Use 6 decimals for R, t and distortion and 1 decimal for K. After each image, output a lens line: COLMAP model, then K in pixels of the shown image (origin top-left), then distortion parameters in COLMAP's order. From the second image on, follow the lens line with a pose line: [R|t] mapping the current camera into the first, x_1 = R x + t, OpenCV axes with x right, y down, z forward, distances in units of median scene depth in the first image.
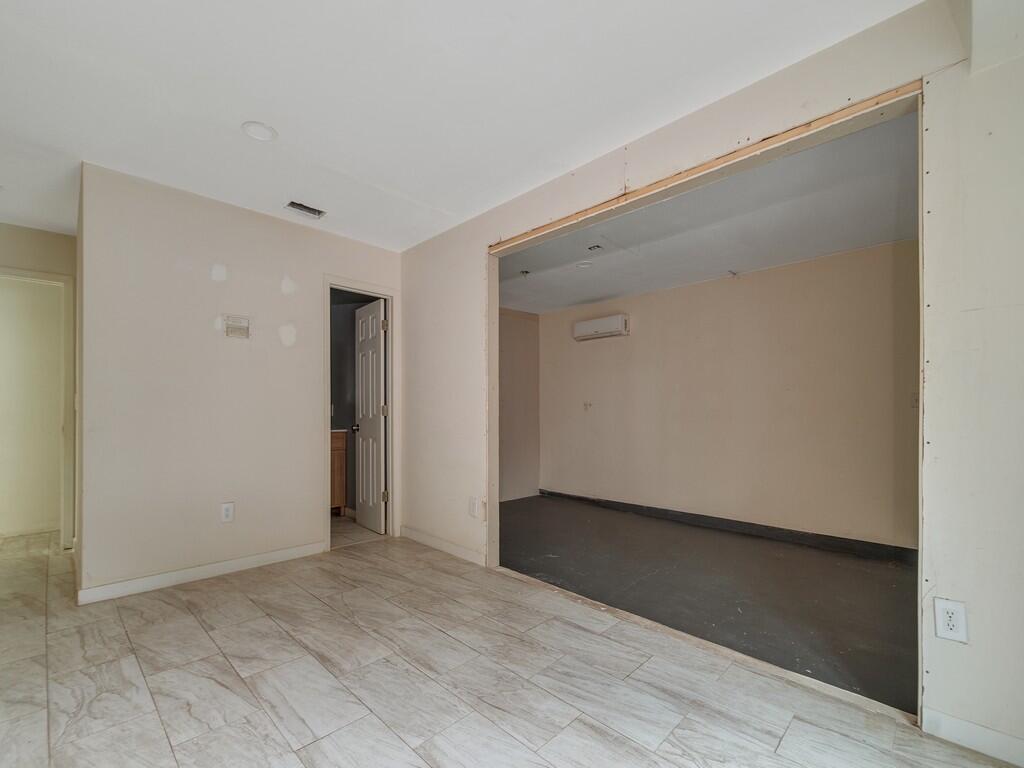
lens RADIAL K [[458.3, 0, 496.6], [0, 458.3, 420.4], [0, 0, 1]] dist [0.009199, -0.000484]
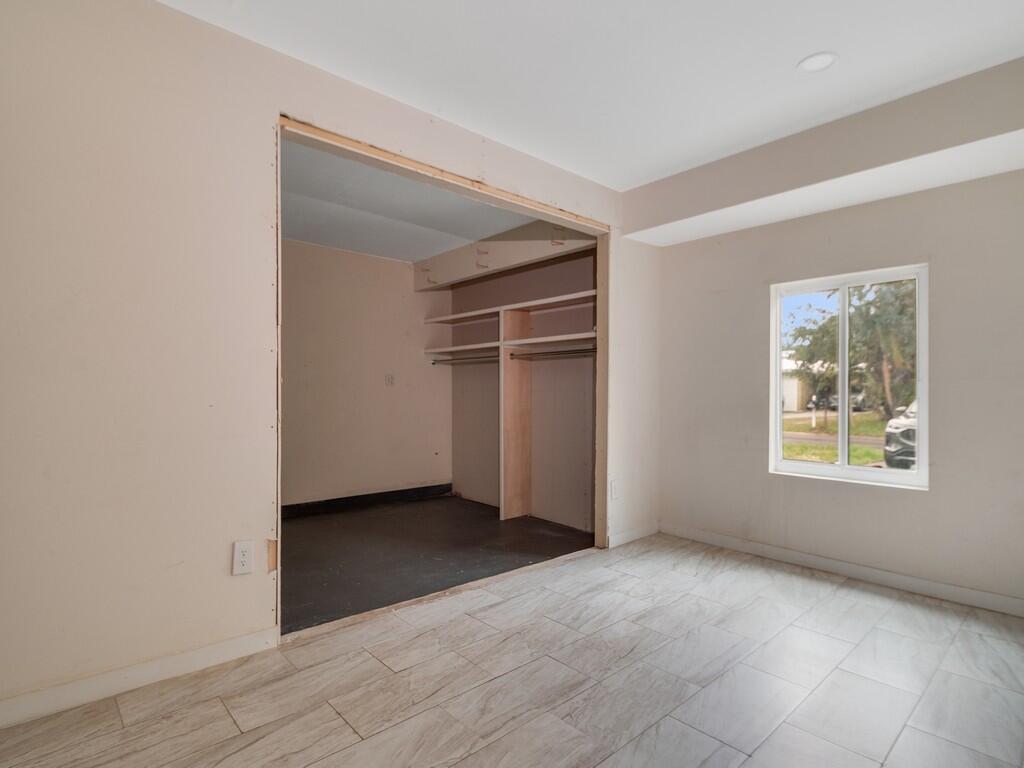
lens RADIAL K [[538.0, 0, 501.7], [0, 538.0, 405.1], [0, 0, 1]] dist [0.002120, 0.000596]
pose [[0.037358, -0.026157, 0.998960, -0.976439], [0.010691, 0.999611, 0.025774, -0.016668], [-0.999245, 0.009717, 0.037623, 0.928898]]
